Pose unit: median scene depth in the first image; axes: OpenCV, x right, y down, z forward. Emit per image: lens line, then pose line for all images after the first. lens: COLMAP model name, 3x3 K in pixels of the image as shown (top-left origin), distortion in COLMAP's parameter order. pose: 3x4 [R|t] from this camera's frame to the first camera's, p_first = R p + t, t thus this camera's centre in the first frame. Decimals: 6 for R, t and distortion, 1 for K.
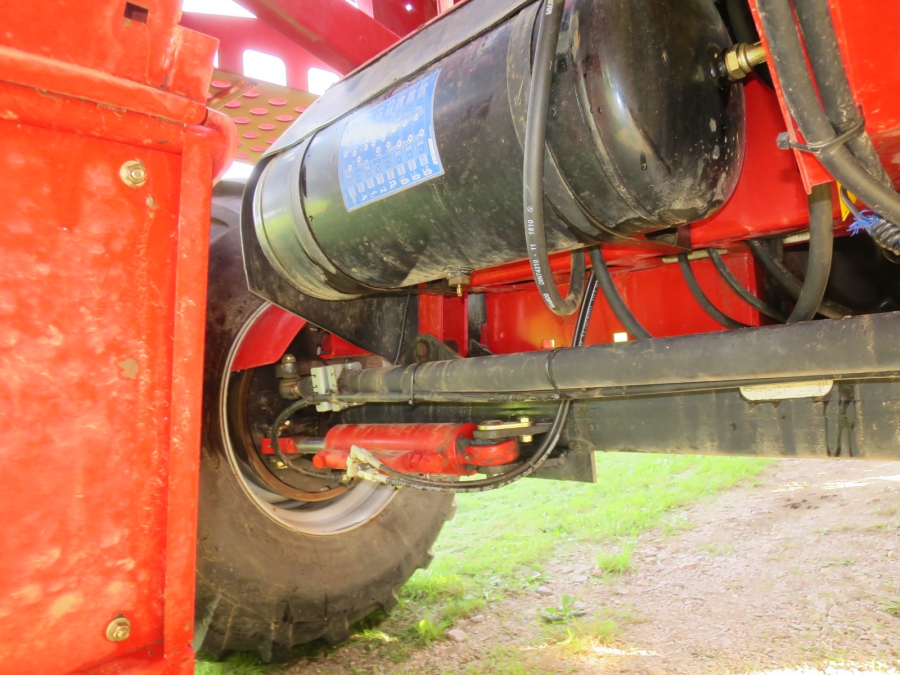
lens RADIAL K [[650.1, 0, 447.4], [0, 650.1, 336.5], [0, 0, 1]] dist [-0.051851, 0.011174]
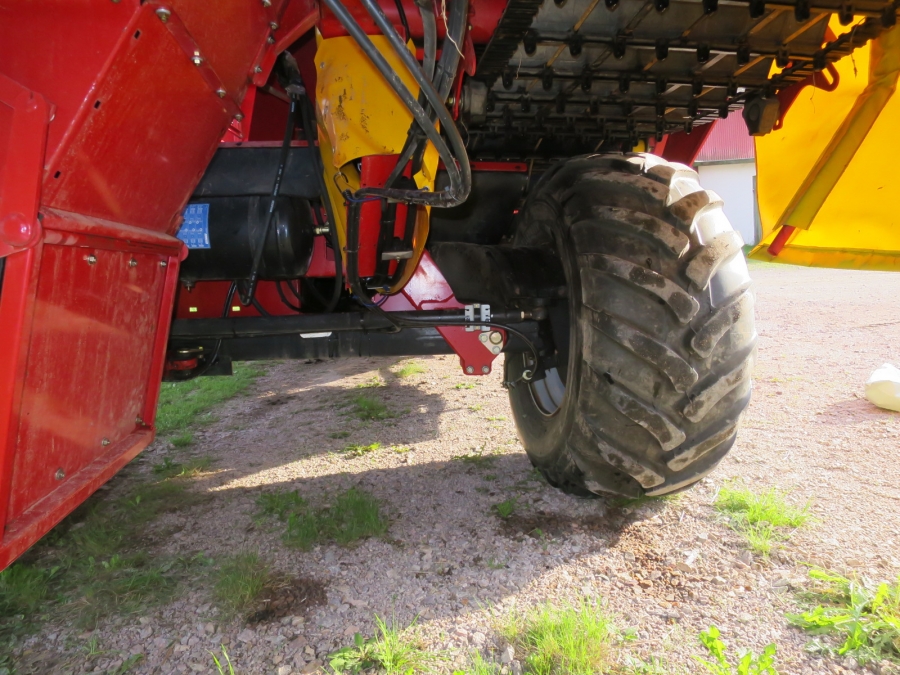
lens RADIAL K [[650.1, 0, 451.0], [0, 650.1, 337.9], [0, 0, 1]] dist [-0.051851, 0.011174]
pose [[0.670376, -0.005349, 0.742003, -0.535300], [-0.064529, 0.995765, 0.065479, -0.056495], [-0.739211, -0.091777, 0.667192, -0.599685]]
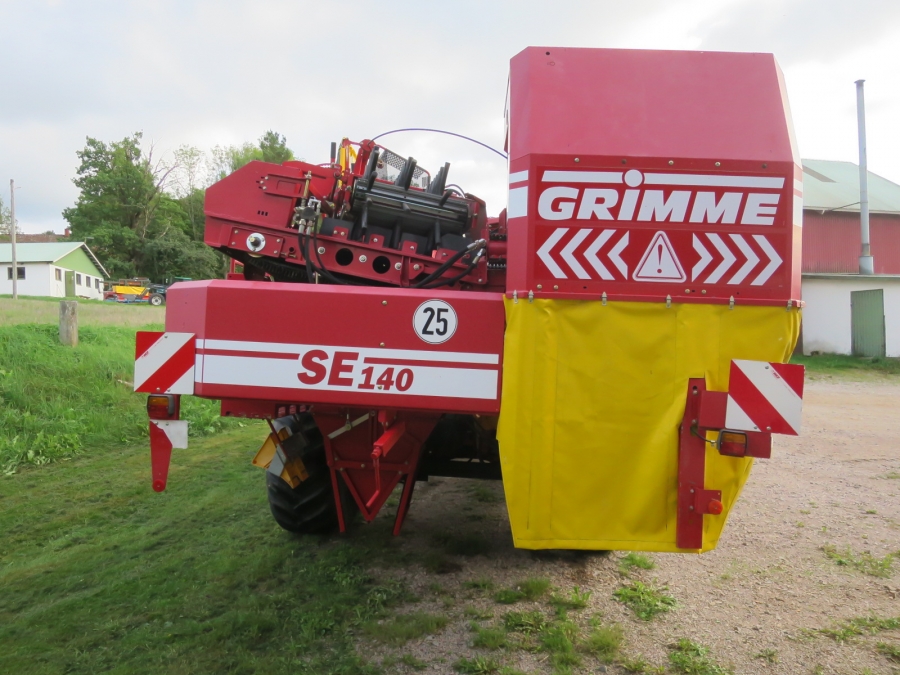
lens RADIAL K [[648.0, 0, 452.1], [0, 648.0, 337.6], [0, 0, 1]] dist [-0.058225, 0.015326]
pose [[0.793202, 0.108967, 0.599130, -1.751778], [-0.128365, 0.991672, -0.010416, -0.552565], [-0.595276, -0.068646, 0.800584, -1.979082]]
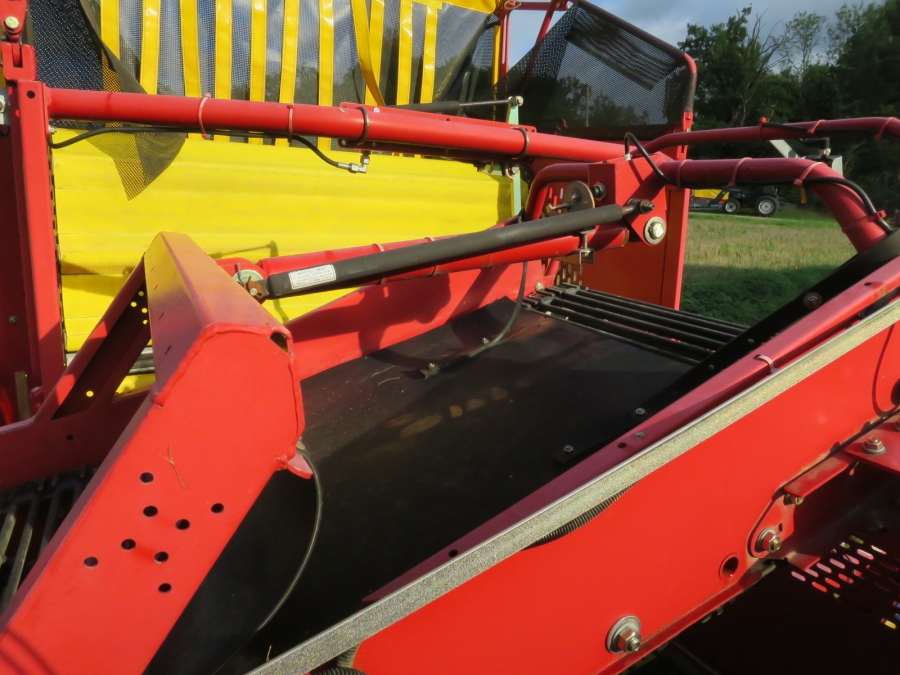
lens RADIAL K [[648.0, 0, 449.1], [0, 648.0, 335.3], [0, 0, 1]] dist [-0.058225, 0.015326]
pose [[0.952048, 0.187030, -0.242125, 1.389961], [-0.118270, 0.954850, 0.272530, -1.554266], [0.282165, -0.230826, 0.931183, 1.357953]]
